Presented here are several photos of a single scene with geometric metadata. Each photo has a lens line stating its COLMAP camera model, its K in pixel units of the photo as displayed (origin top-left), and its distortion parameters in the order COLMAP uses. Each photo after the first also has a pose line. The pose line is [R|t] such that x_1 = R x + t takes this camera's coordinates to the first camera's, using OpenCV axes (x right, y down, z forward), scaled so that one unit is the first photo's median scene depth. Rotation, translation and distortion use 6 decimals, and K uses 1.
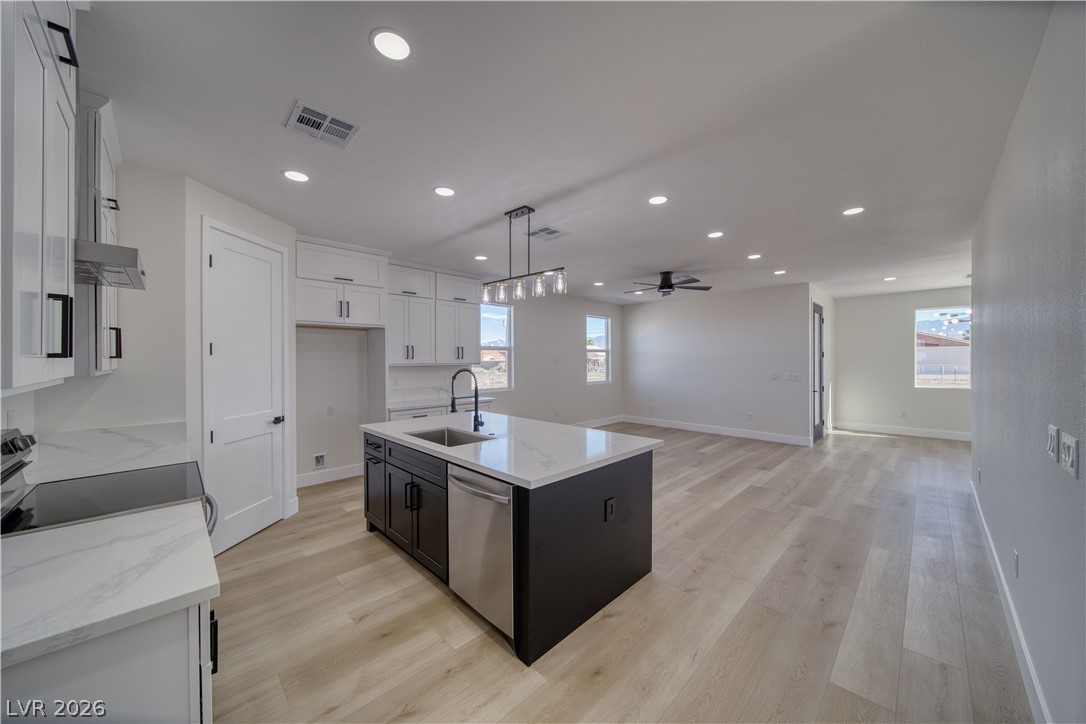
lens RADIAL K [[380.6, 0, 542.0], [0, 380.6, 360.7], [0, 0, 1]] dist [-0.001835, -0.001014]
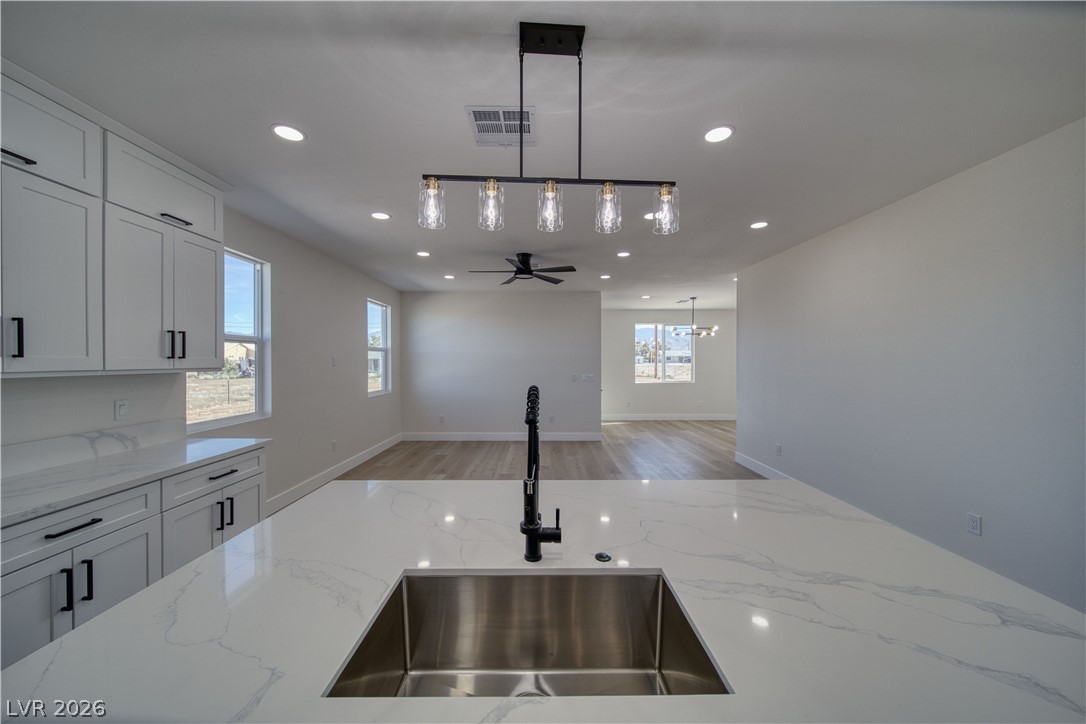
lens RADIAL K [[380.6, 0, 542.3], [0, 380.6, 362.8], [0, 0, 1]] dist [-0.001835, -0.001014]
pose [[0.700322, -0.000031, 0.713827, -0.231364], [0.000099, 1.000000, -0.000055, -0.000223], [-0.713827, 0.000109, 0.700322, 0.404837]]
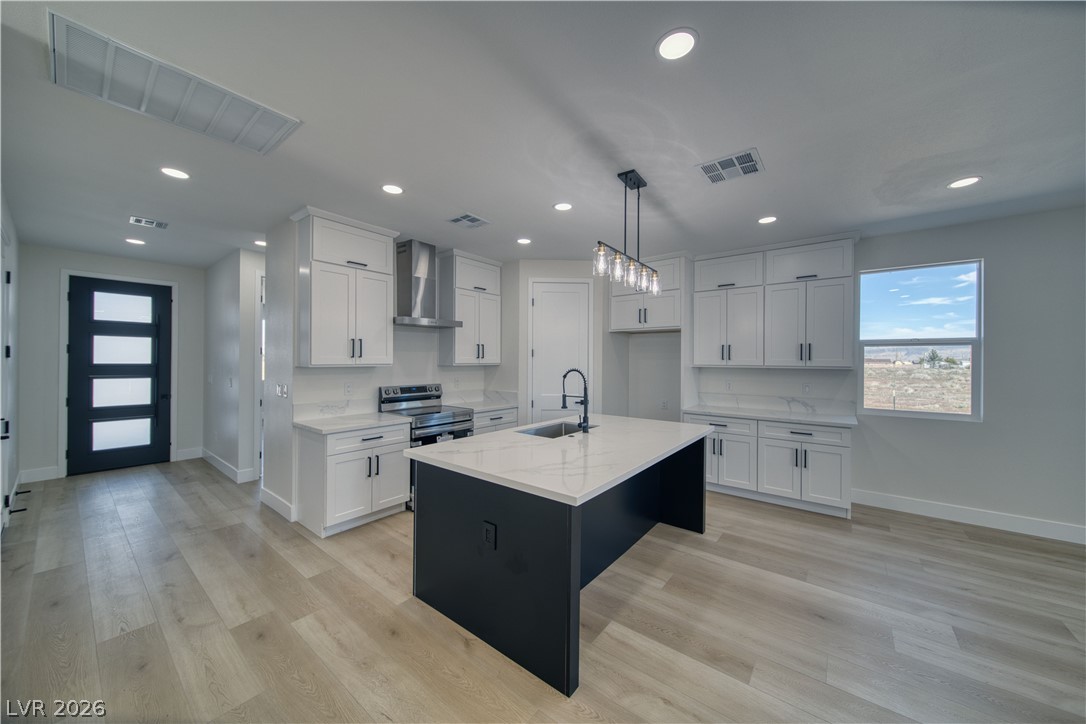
lens RADIAL K [[380.6, 0, 543.2], [0, 380.6, 360.7], [0, 0, 1]] dist [-0.001835, -0.001014]
pose [[0.127256, 0.004970, -0.991857, 0.429862], [-0.010311, 0.999940, 0.003688, -0.001359], [0.991816, 0.009758, 0.127300, 0.417629]]
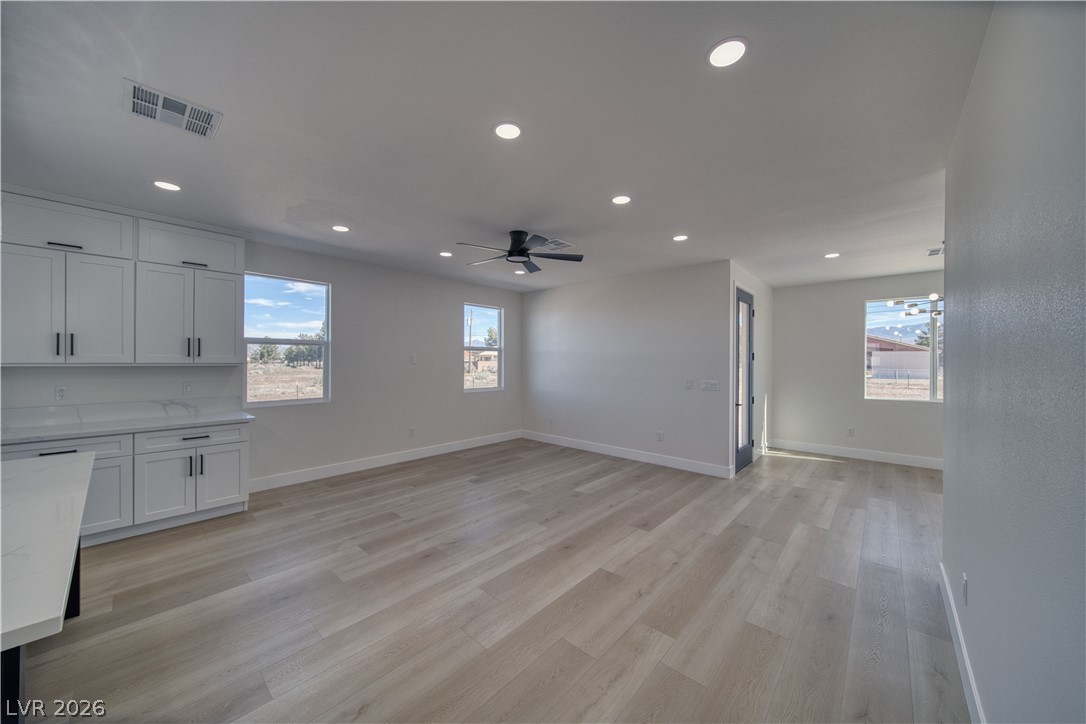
lens RADIAL K [[380.6, 0, 542.1], [0, 380.6, 361.2], [0, 0, 1]] dist [-0.001835, -0.001014]
pose [[0.998013, 0.009399, 0.062304, 0.332625], [-0.009309, 0.999955, -0.001733, -0.001026], [-0.062318, 0.001149, 0.998056, 0.319158]]
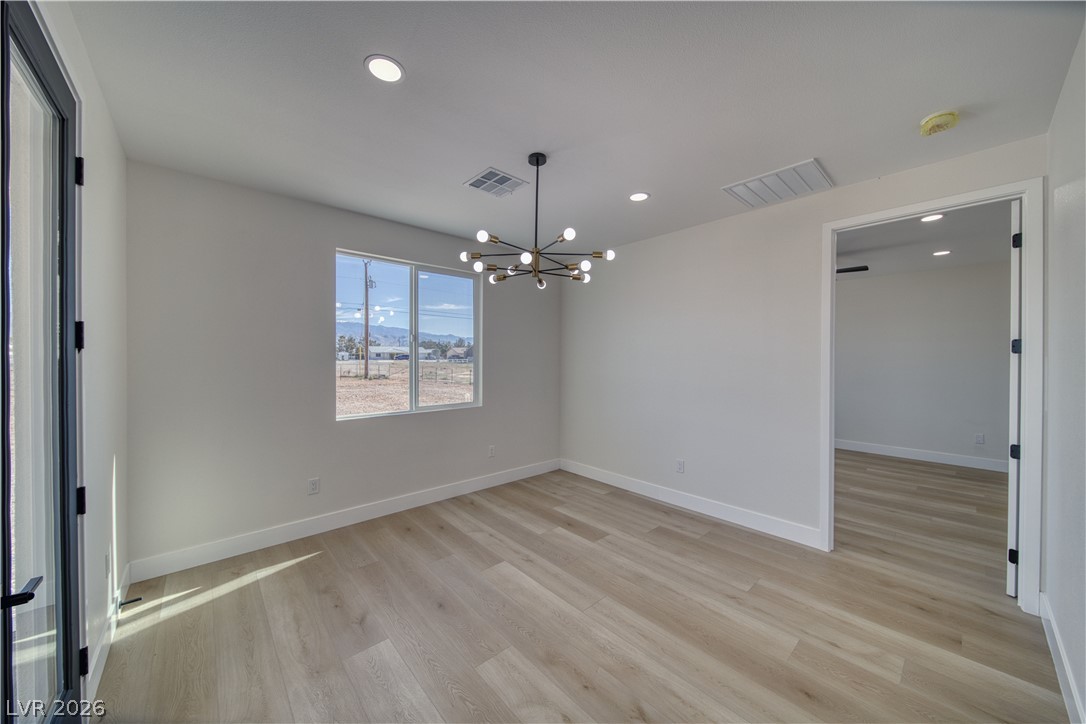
lens RADIAL K [[380.6, 0, 546.3], [0, 380.6, 360.3], [0, 0, 1]] dist [-0.001835, -0.001014]
pose [[0.036557, -0.002083, 0.999329, 0.701027], [-0.000078, 0.999998, 0.002087, -0.003875], [-0.999332, -0.000154, 0.036557, 0.954092]]
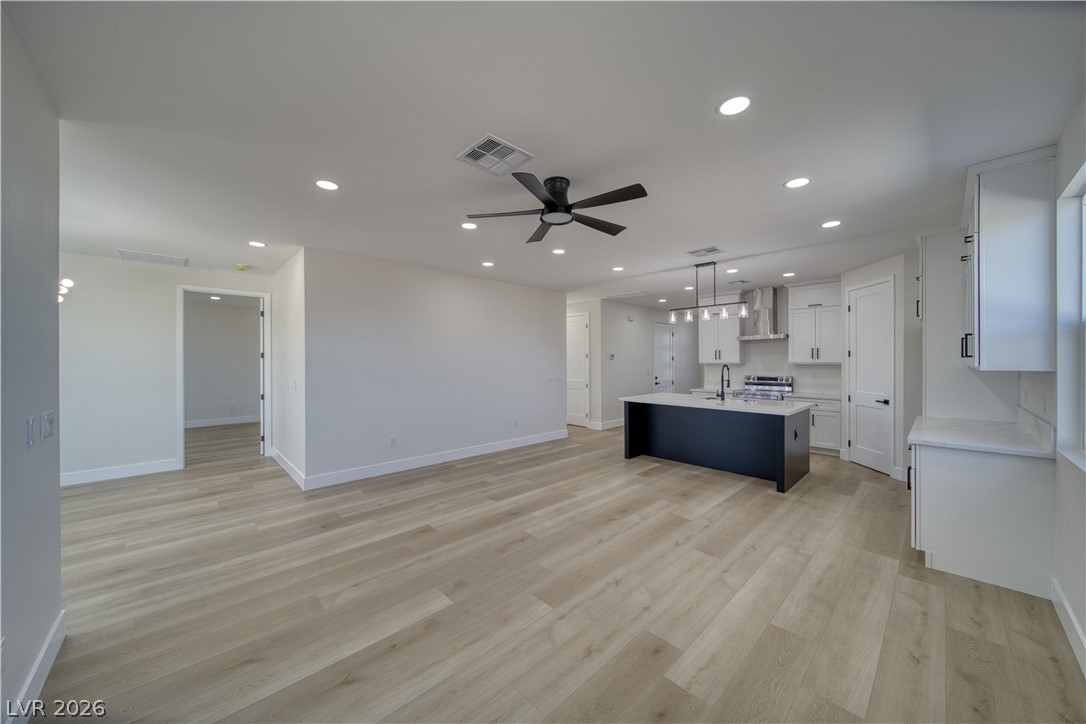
lens RADIAL K [[380.6, 0, 546.5], [0, 380.6, 362.4], [0, 0, 1]] dist [-0.001835, -0.001014]
pose [[-0.999979, 0.004781, 0.004423, 0.342831], [0.004821, 0.999947, 0.009085, -0.004585], [-0.004379, 0.009106, -0.999949, 1.503876]]
